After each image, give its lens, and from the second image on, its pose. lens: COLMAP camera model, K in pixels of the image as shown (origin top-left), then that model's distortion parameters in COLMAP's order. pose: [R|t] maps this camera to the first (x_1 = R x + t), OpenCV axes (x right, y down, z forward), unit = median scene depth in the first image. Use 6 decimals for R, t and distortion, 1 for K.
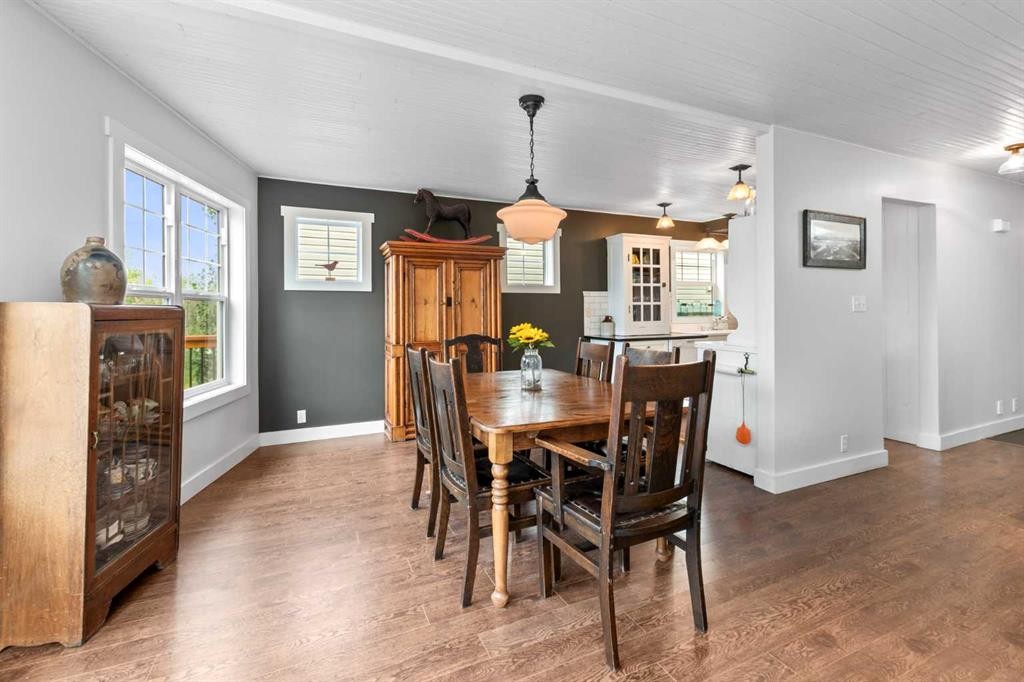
lens RADIAL K [[459.3, 0, 521.3], [0, 459.3, 311.6], [0, 0, 1]] dist [0.000654, 0.000064]
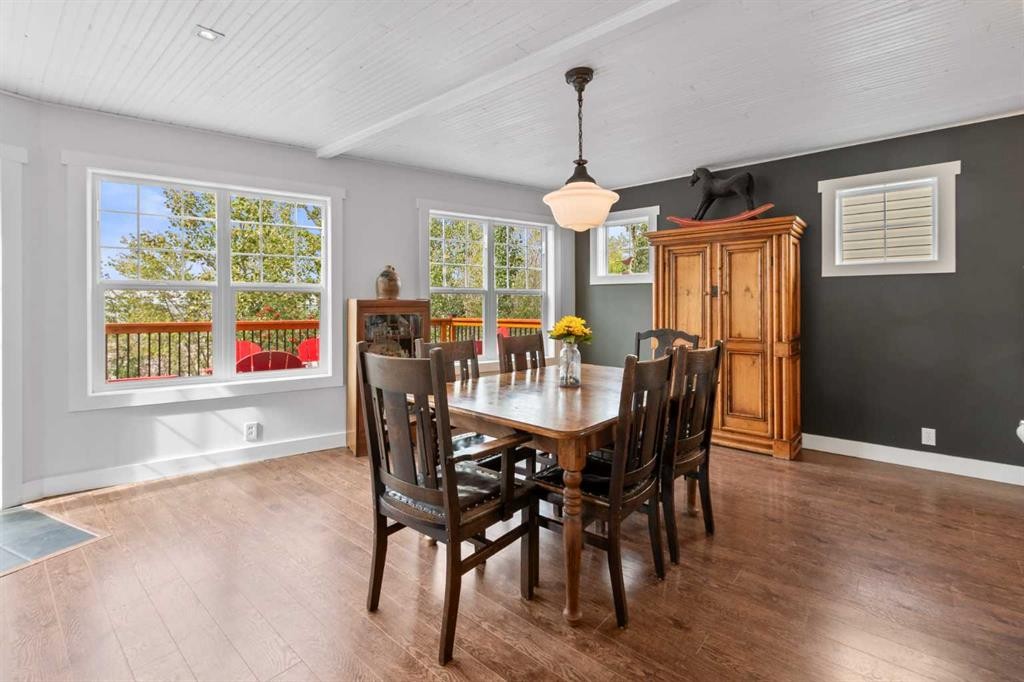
lens RADIAL K [[517.3, 0, 512.2], [0, 517.3, 306.2], [0, 0, 1]] dist [0.000423, 0.000004]
pose [[0.333201, 0.010116, -0.942802, 0.631817], [0.000832, 0.999939, 0.011024, -0.004787], [0.942856, -0.004458, 0.333172, 0.310510]]
